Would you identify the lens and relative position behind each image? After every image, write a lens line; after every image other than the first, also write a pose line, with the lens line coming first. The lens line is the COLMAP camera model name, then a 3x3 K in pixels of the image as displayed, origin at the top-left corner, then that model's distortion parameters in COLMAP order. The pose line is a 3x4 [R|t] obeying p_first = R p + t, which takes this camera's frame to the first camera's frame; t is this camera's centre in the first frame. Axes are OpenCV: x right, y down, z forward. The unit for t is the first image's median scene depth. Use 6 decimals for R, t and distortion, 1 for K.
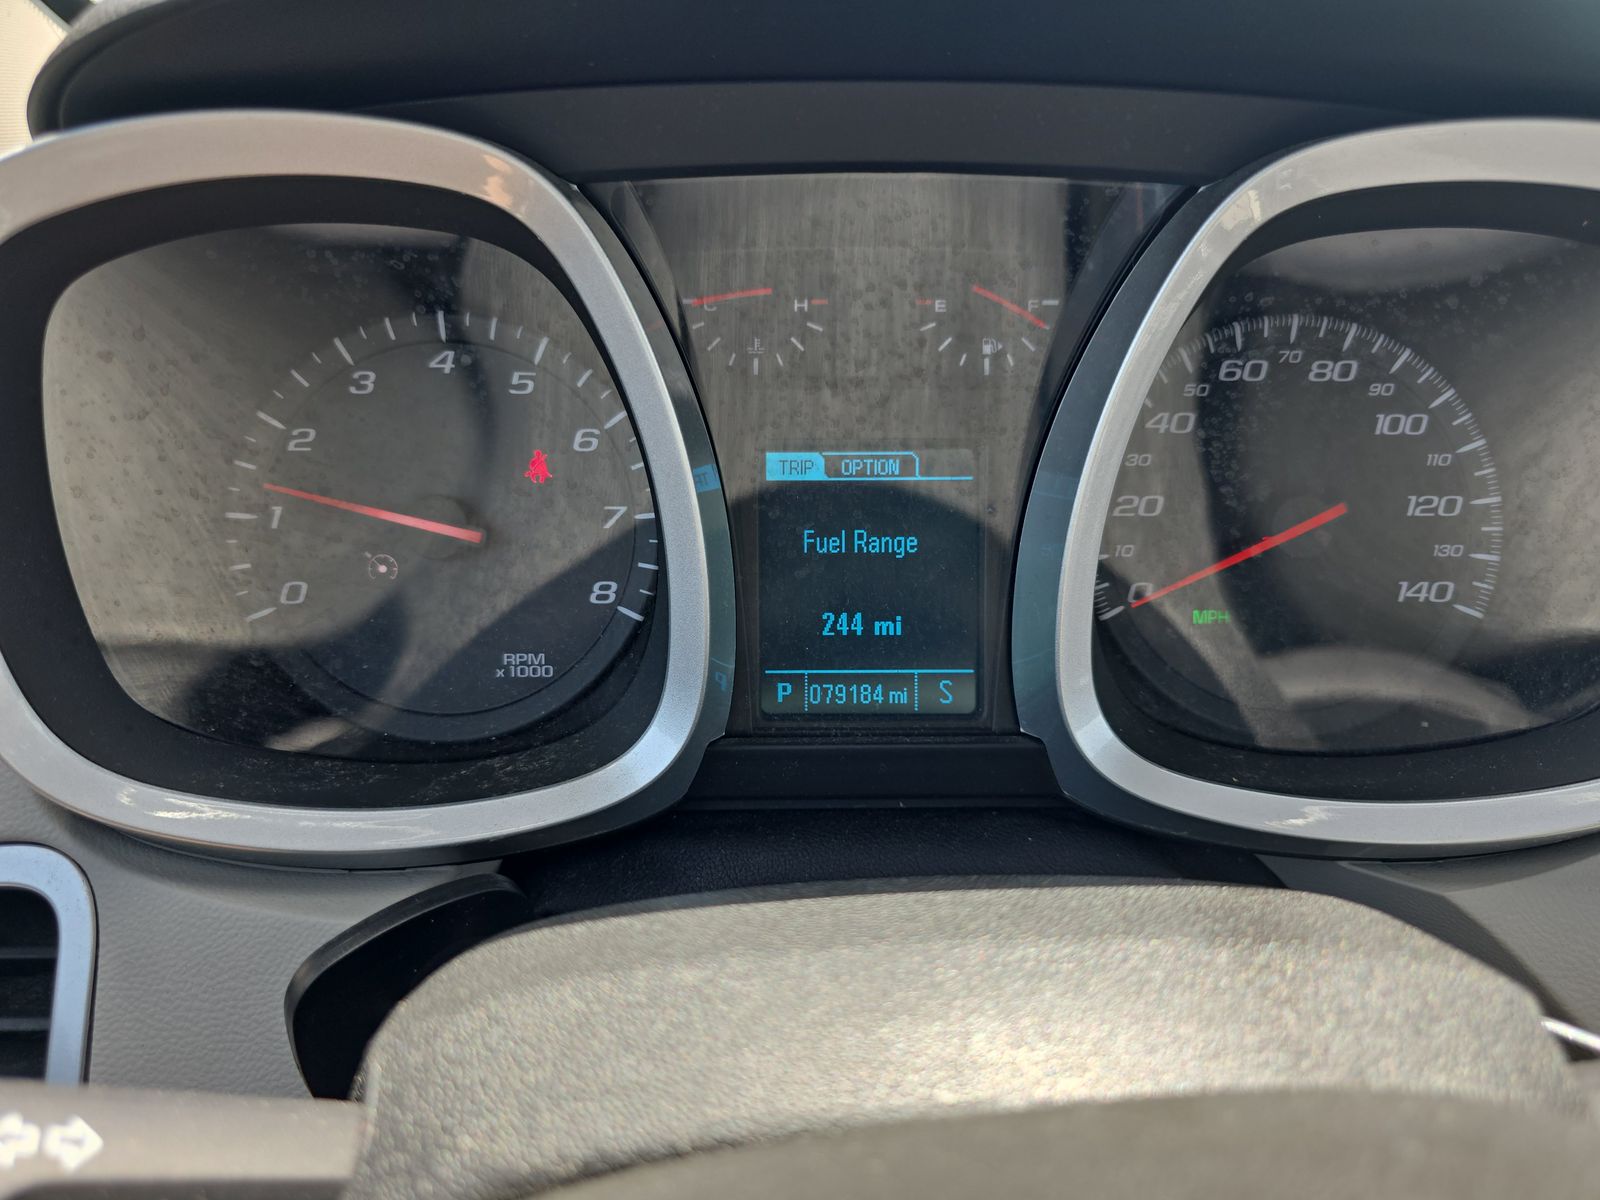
lens RADIAL K [[1073.1, 0, 798.3], [0, 1073.1, 601.1], [0, 0, 1]] dist [0.041777, -0.043515]
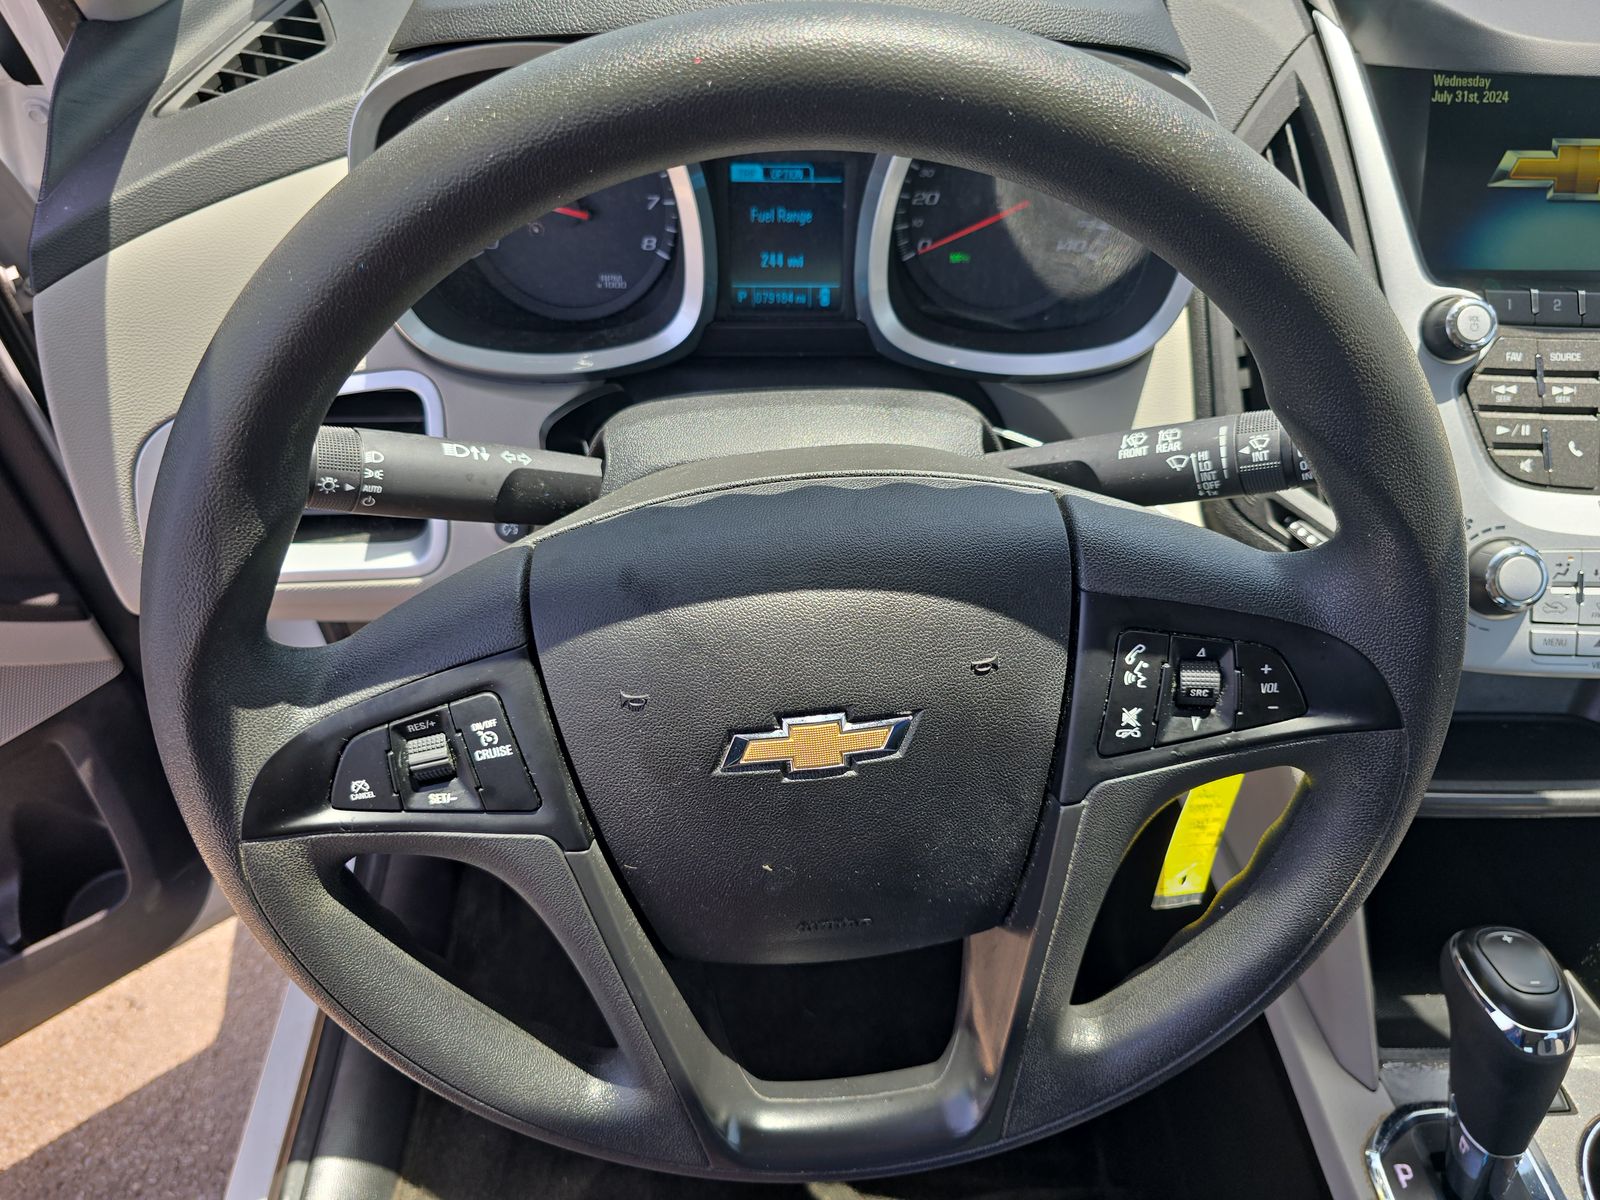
lens RADIAL K [[1073.1, 0, 798.3], [0, 1073.1, 601.1], [0, 0, 1]] dist [0.041777, -0.043515]
pose [[0.999813, 0.007395, 0.017879, 0.060768], [-0.014198, 0.908172, 0.418357, -0.243694], [-0.013144, -0.418532, 0.908107, -1.070305]]
